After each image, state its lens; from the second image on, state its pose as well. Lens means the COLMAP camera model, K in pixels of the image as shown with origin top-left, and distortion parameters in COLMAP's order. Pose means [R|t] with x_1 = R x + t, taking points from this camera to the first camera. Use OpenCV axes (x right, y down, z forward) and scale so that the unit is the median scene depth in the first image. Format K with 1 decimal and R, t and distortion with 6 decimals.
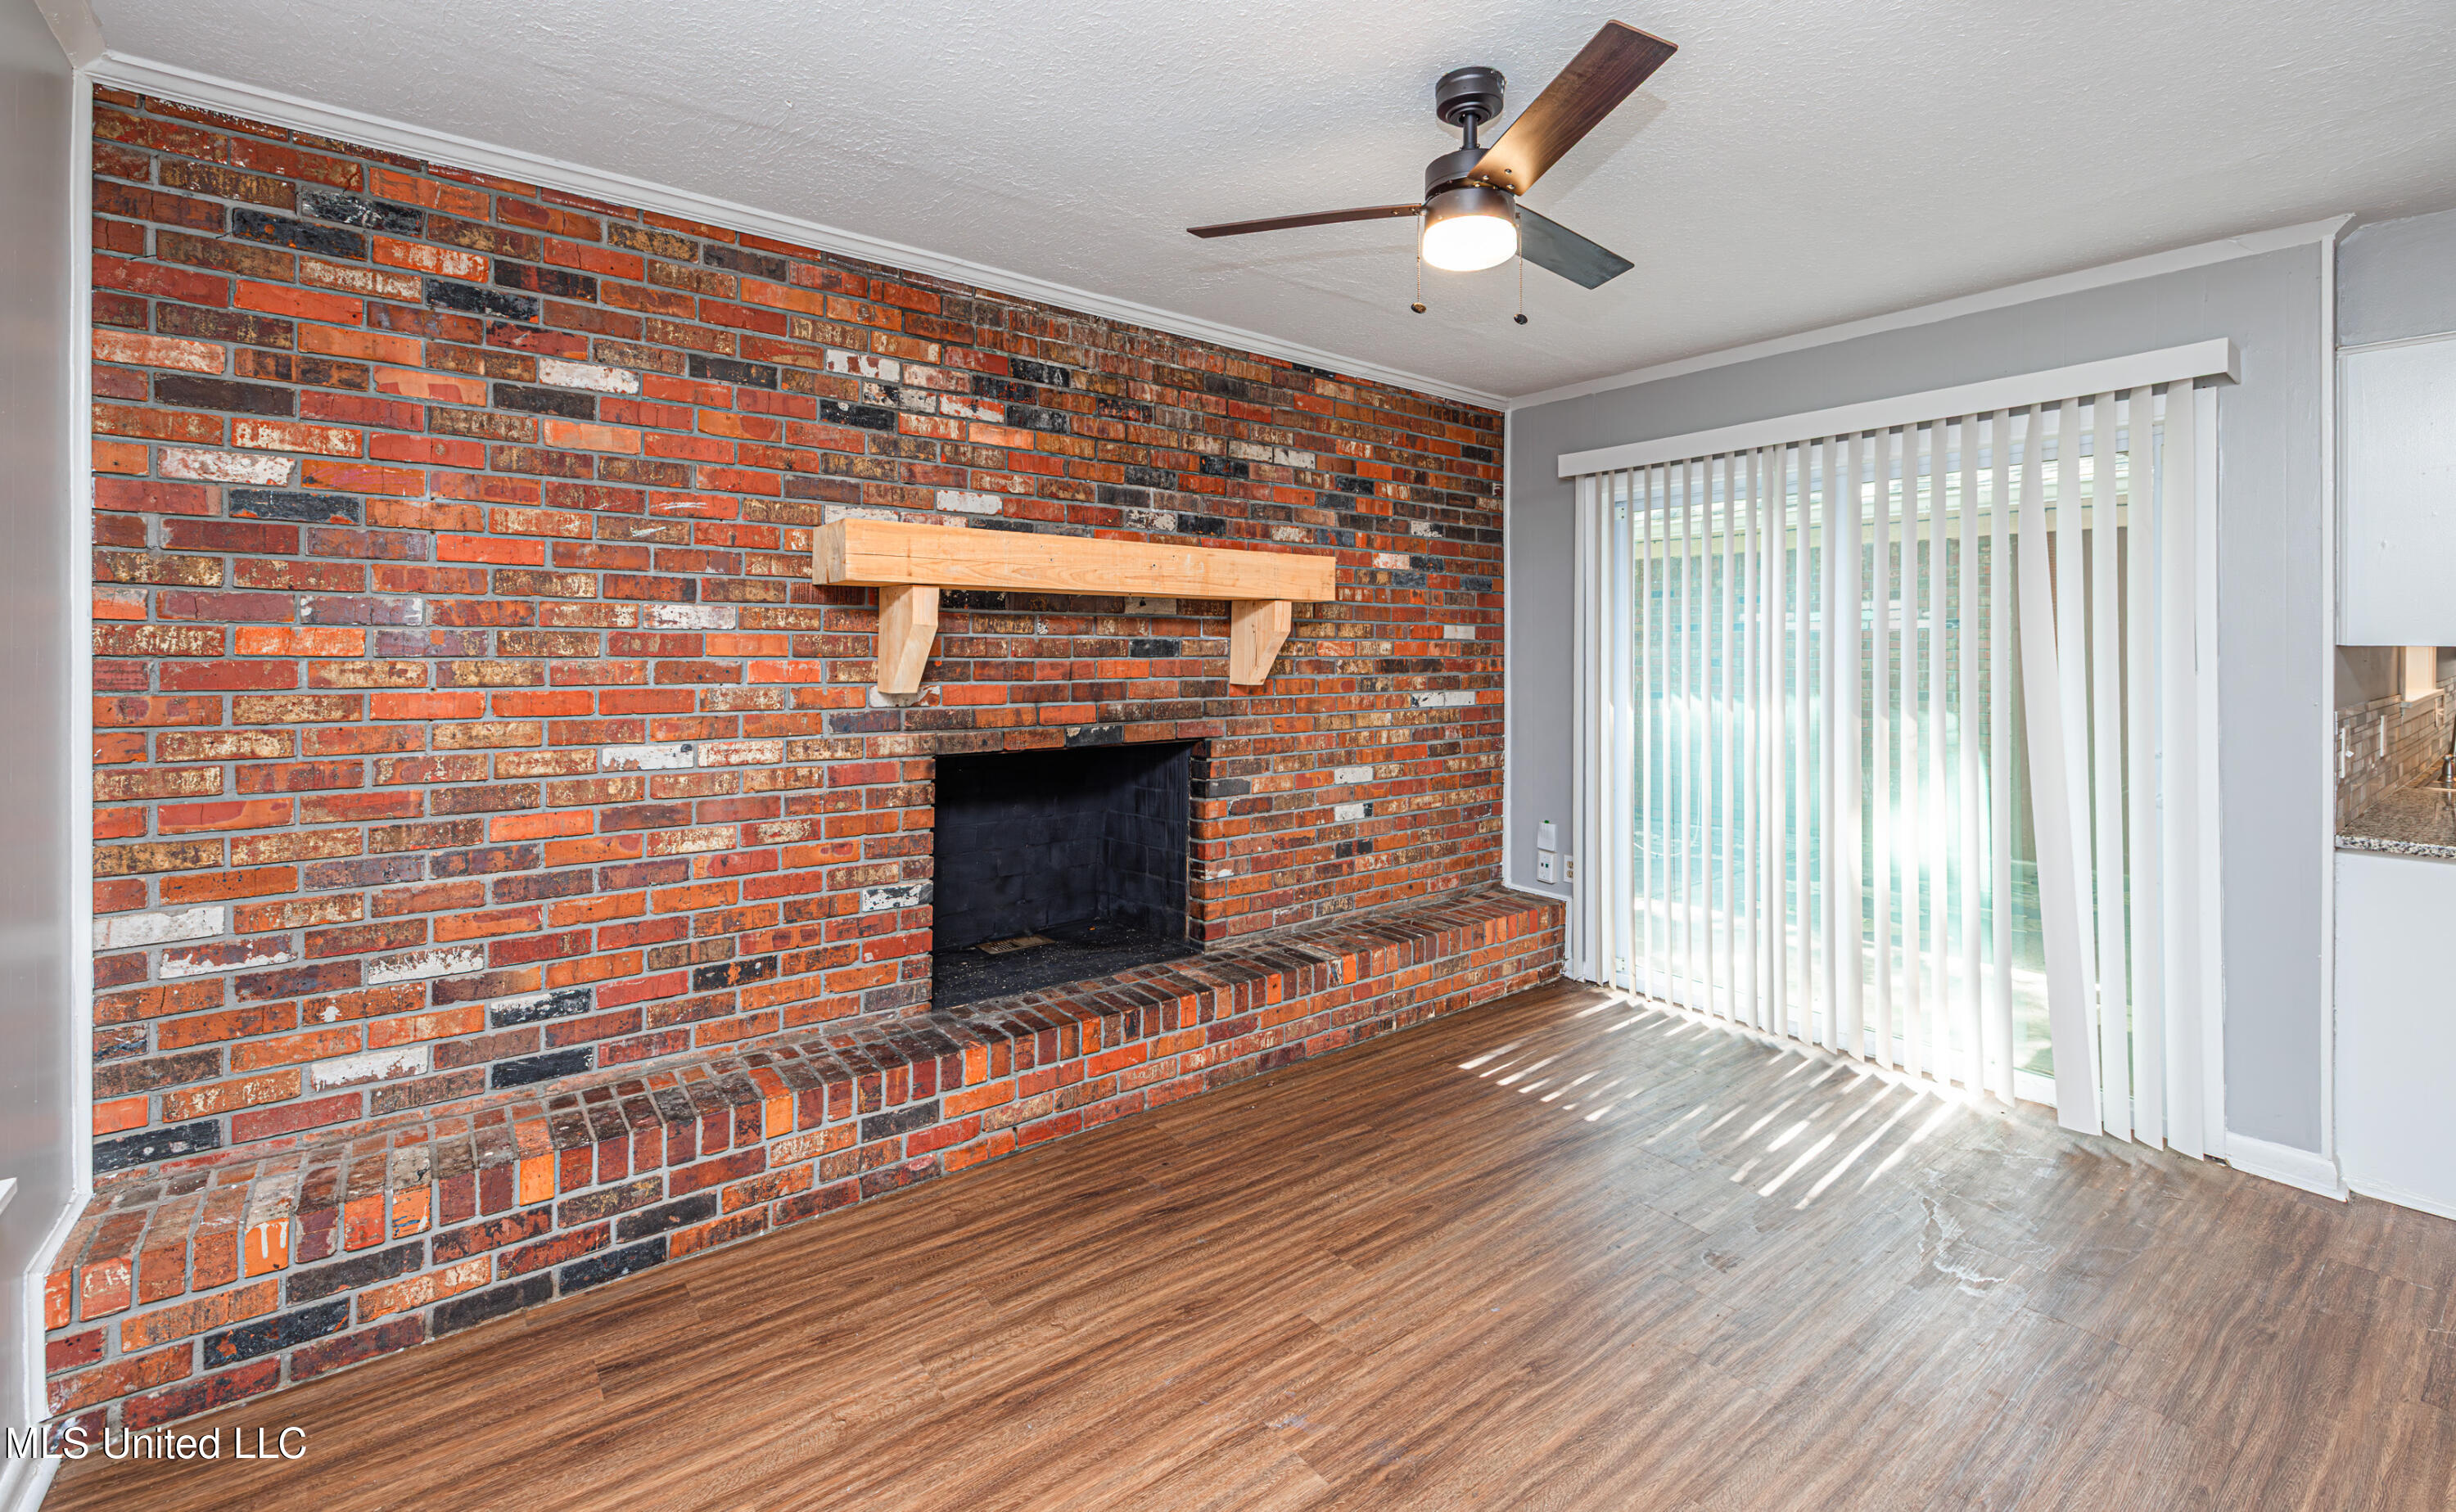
lens RADIAL K [[1050.5, 0, 1238.6], [0, 1050.5, 658.5], [0, 0, 1]] dist [-0.001635, 0.000385]
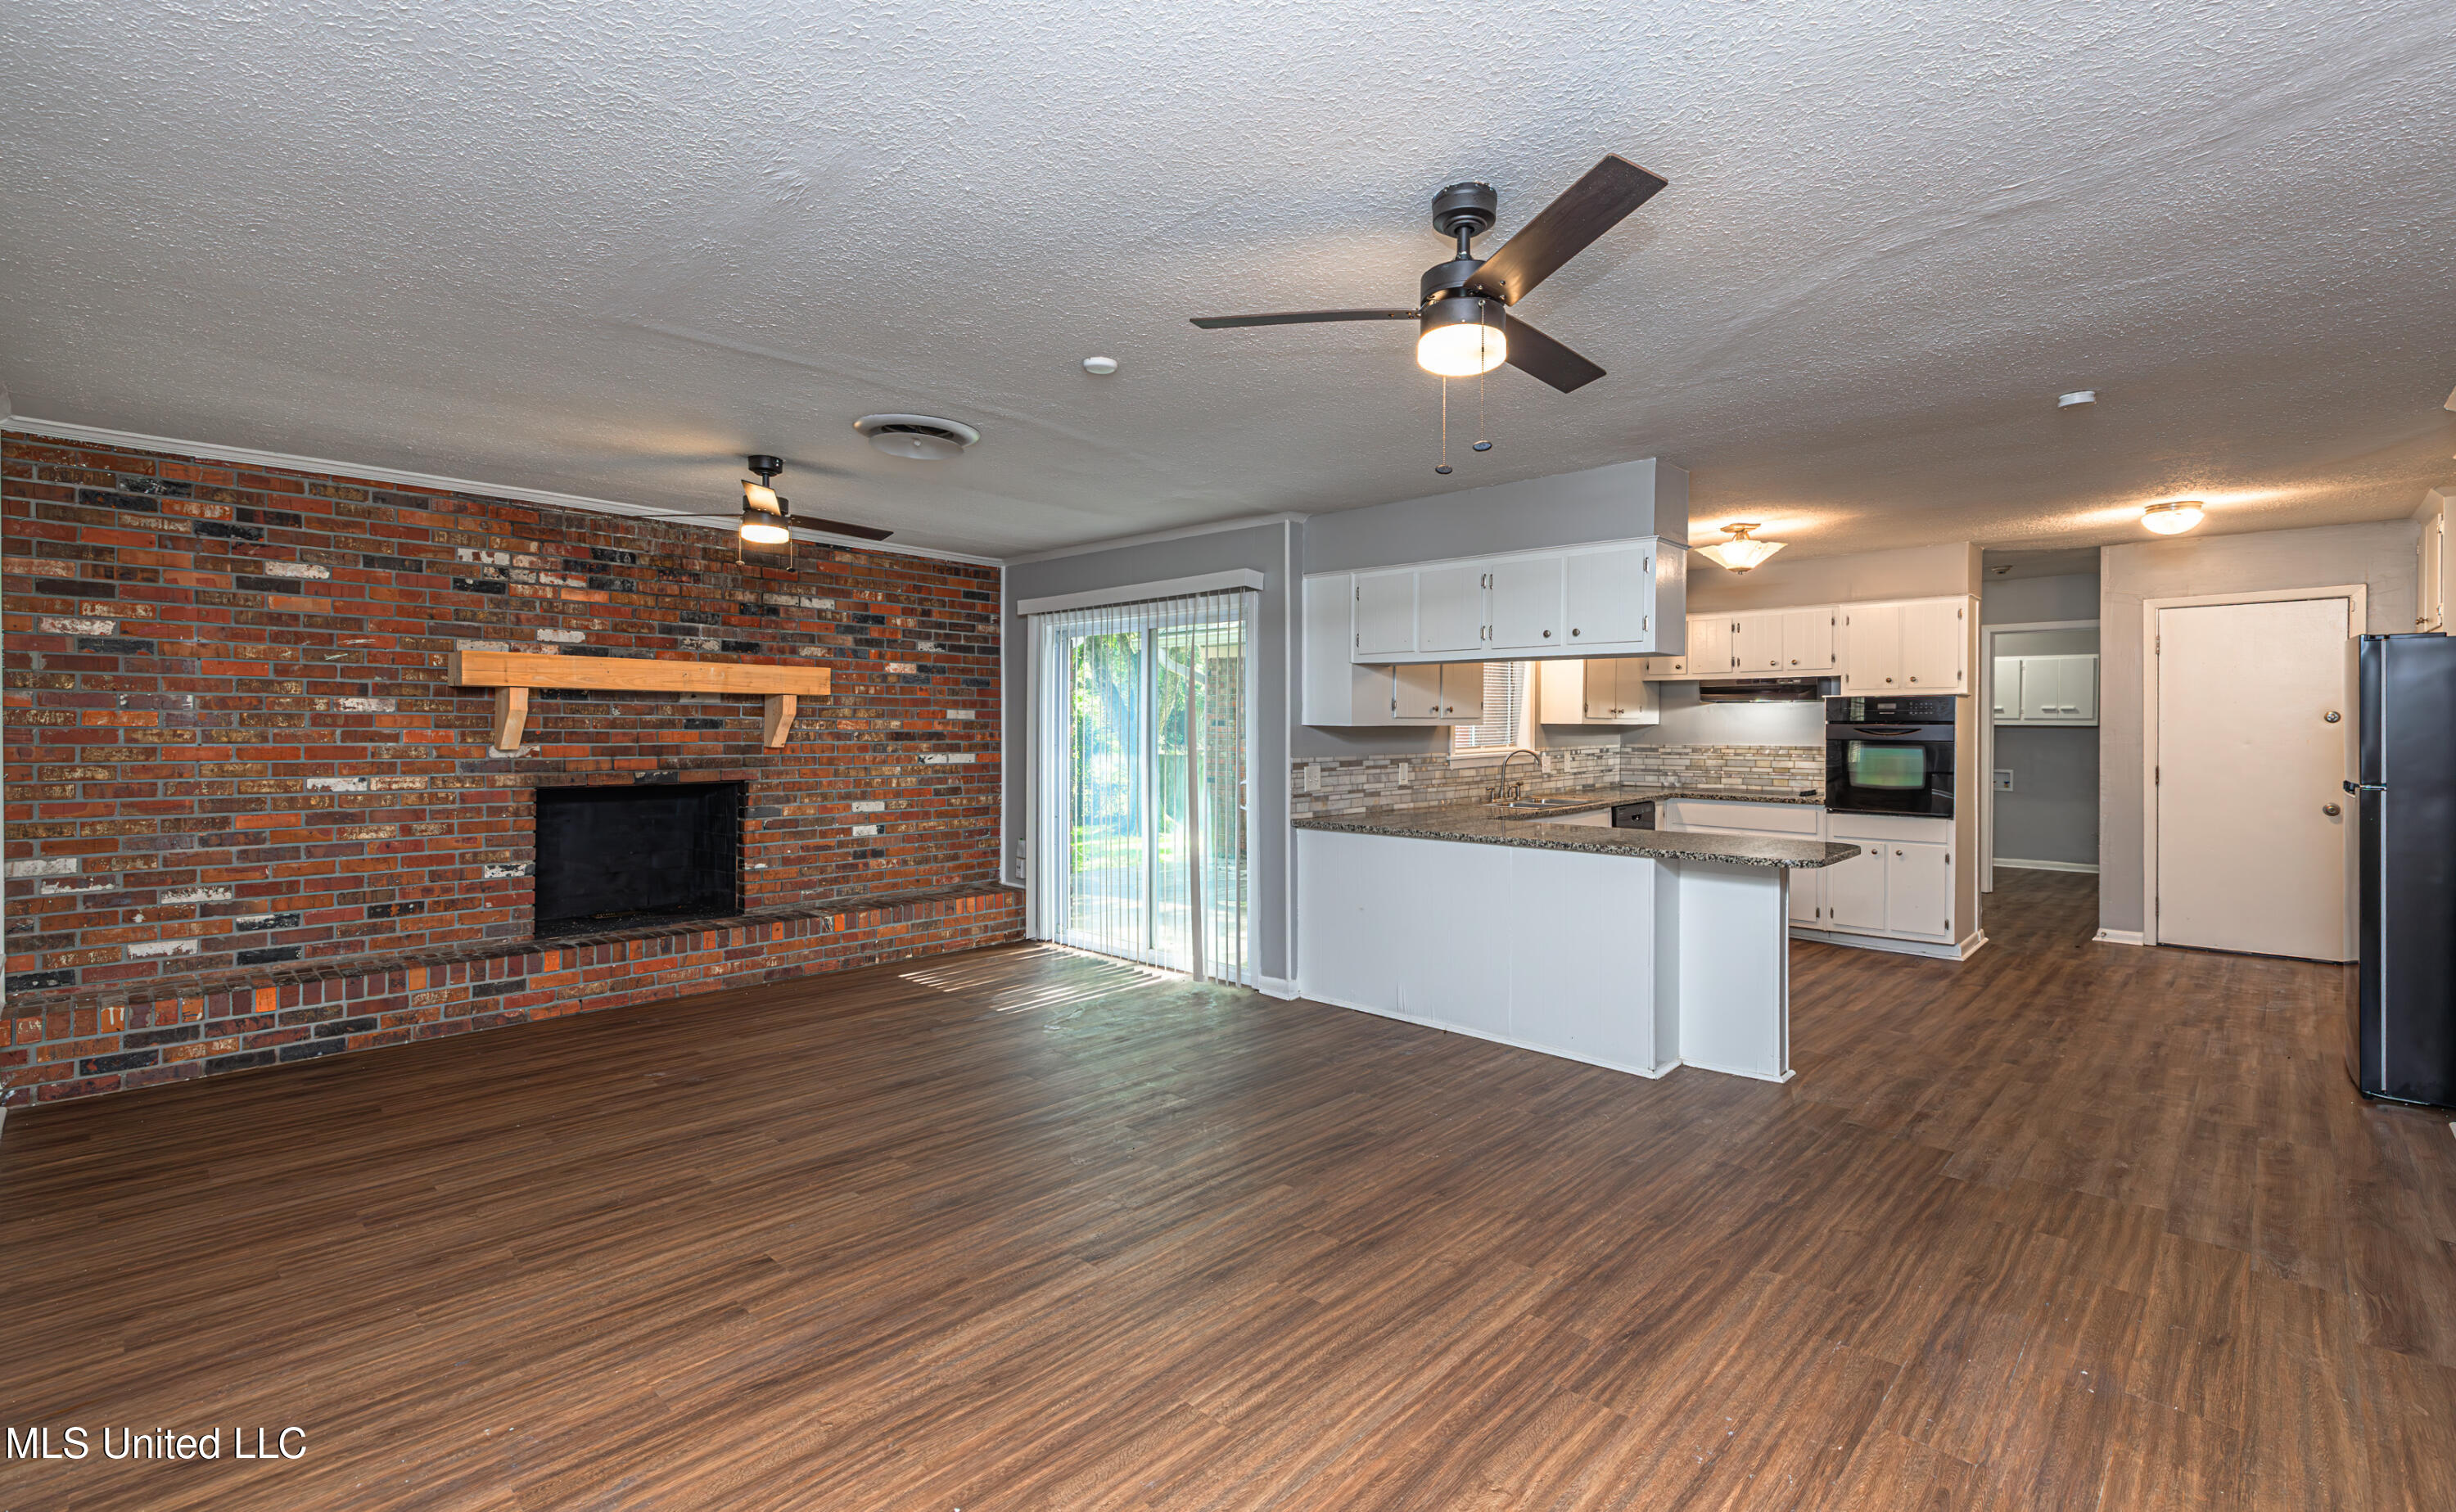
lens RADIAL K [[1050.5, 0, 1258.8], [0, 1050.5, 744.0], [0, 0, 1]] dist [-0.001635, 0.000385]
pose [[0.984474, 0.003681, 0.175493, 0.608648], [-0.005636, 0.999927, 0.010644, -0.001083], [-0.175441, -0.011468, 0.984423, -0.938123]]
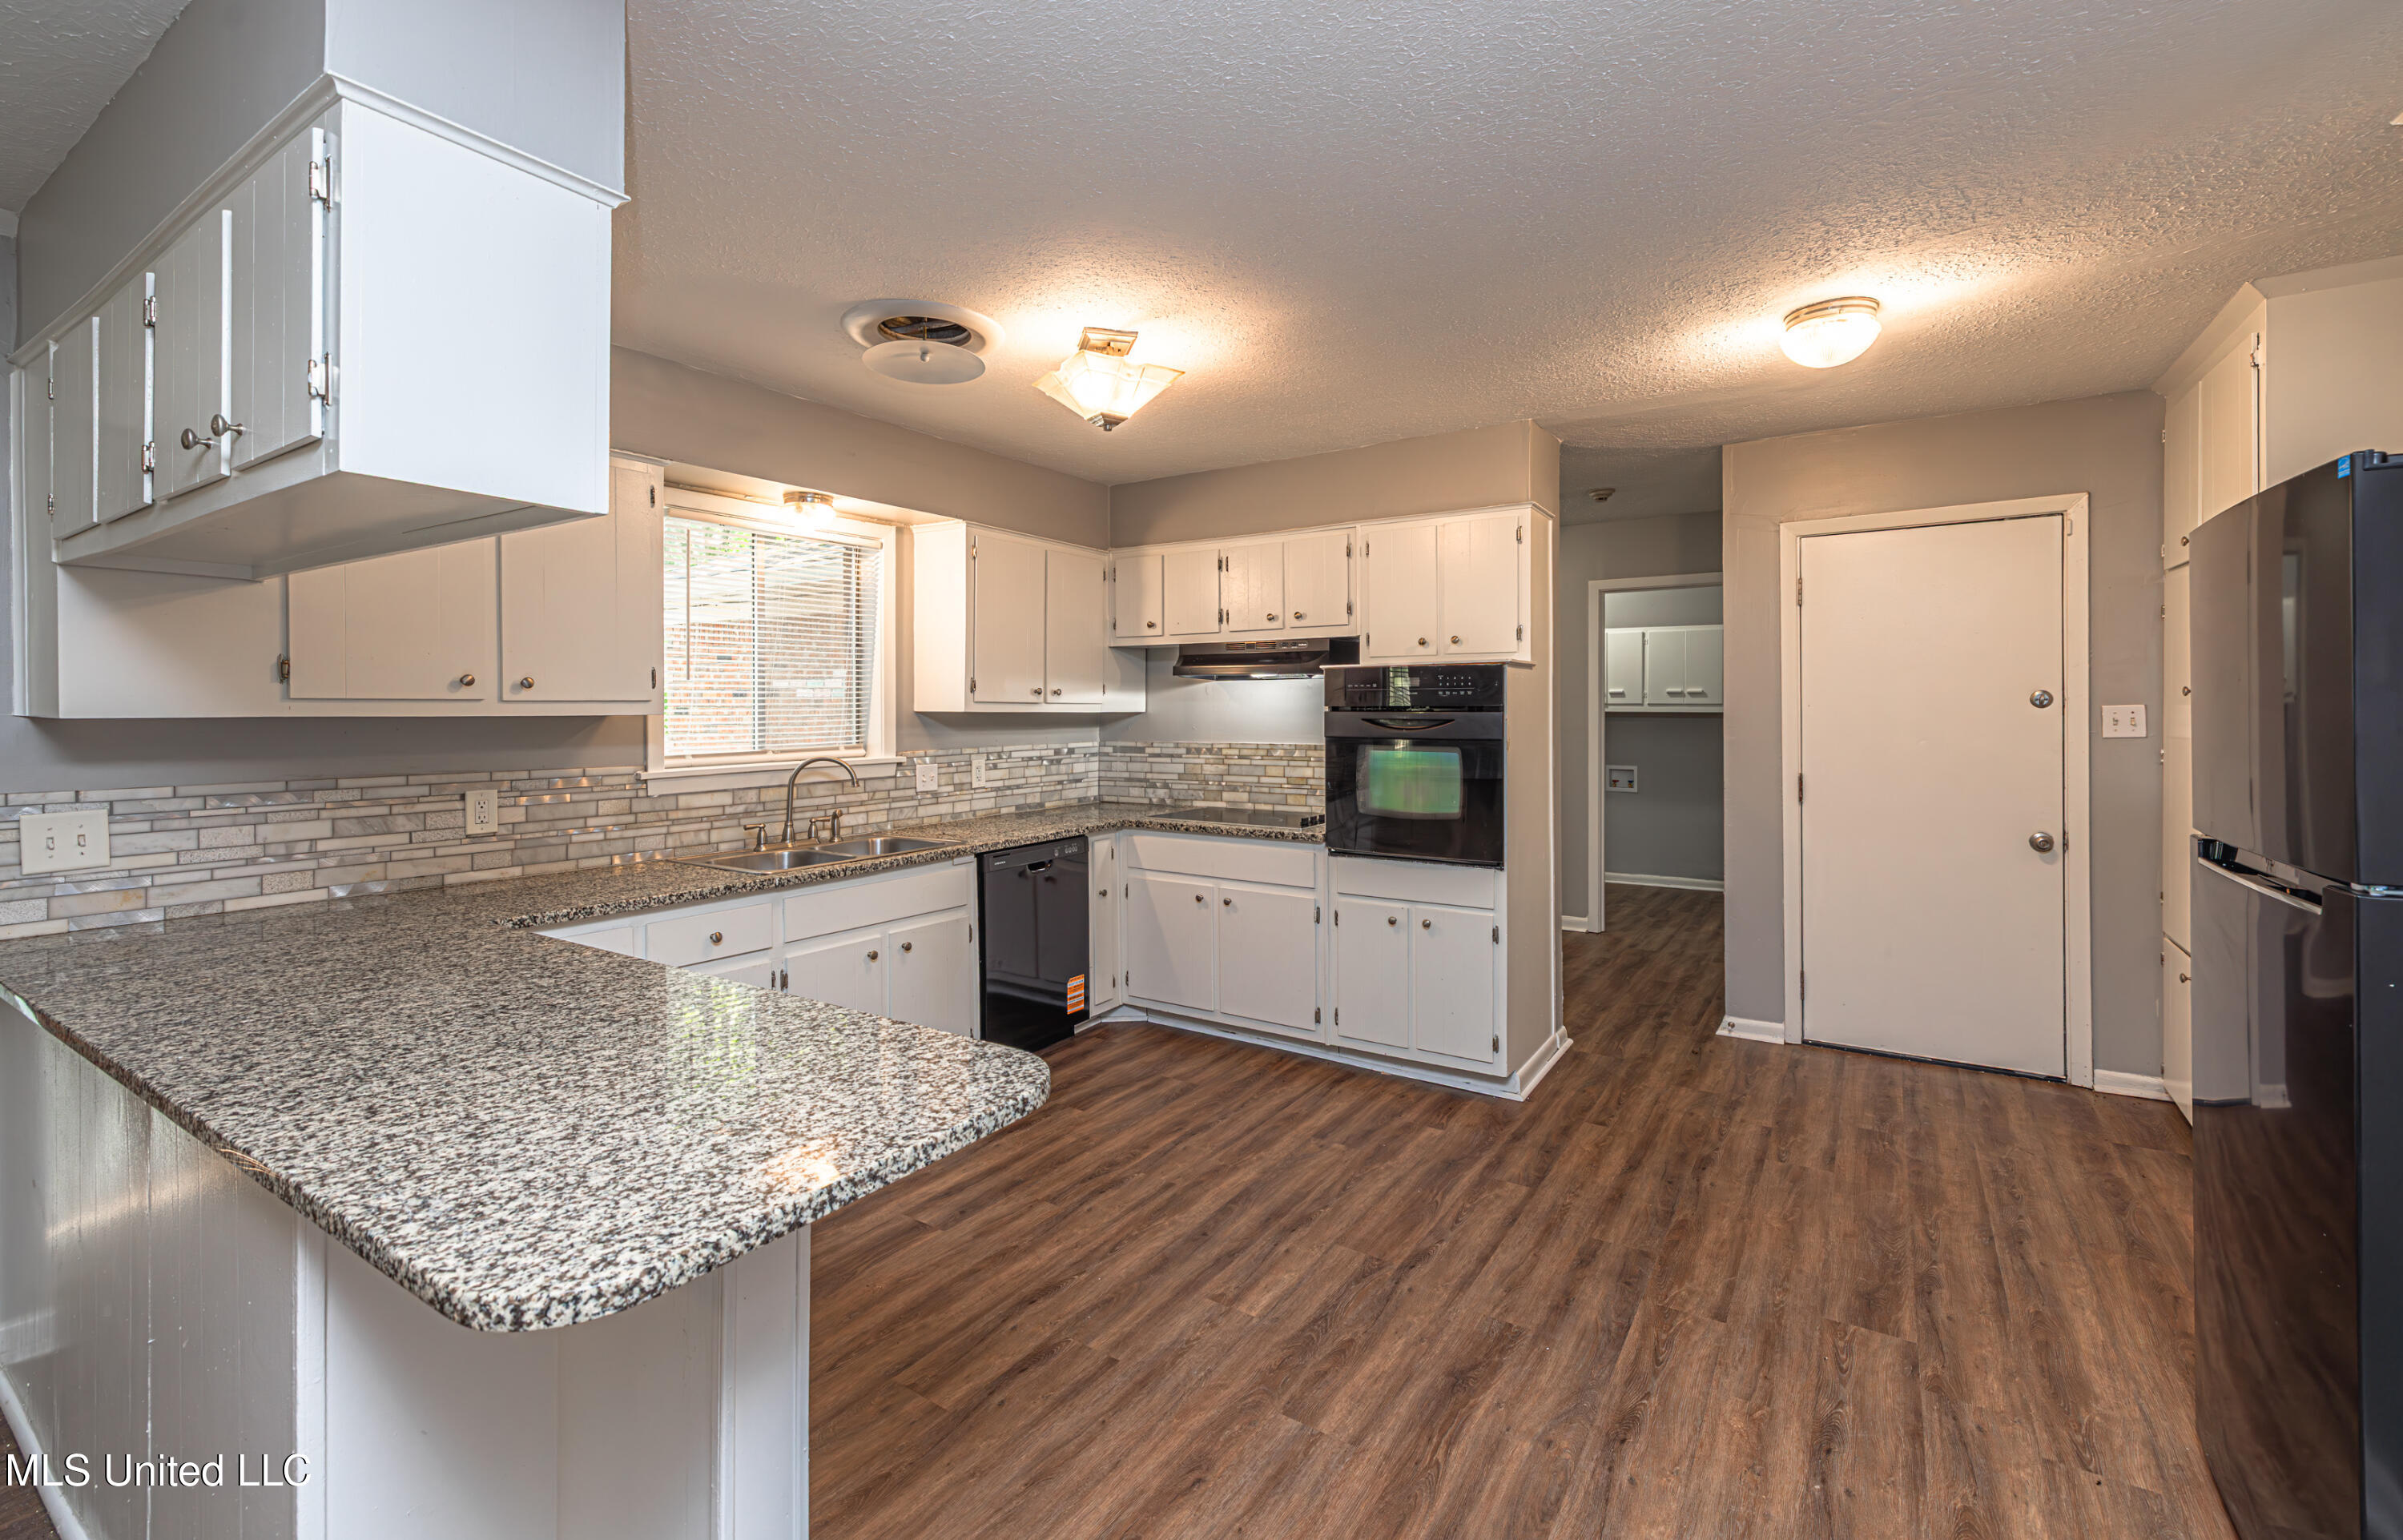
lens RADIAL K [[1067.6, 0, 1135.8], [0, 1067.6, 706.8], [0, 0, 1]] dist [0.002198, -0.000053]
pose [[0.940468, 0.006490, 0.339821, 1.510549], [-0.002023, 0.999907, -0.013499, -0.013404], [-0.339877, 0.012008, 0.940393, -0.159117]]
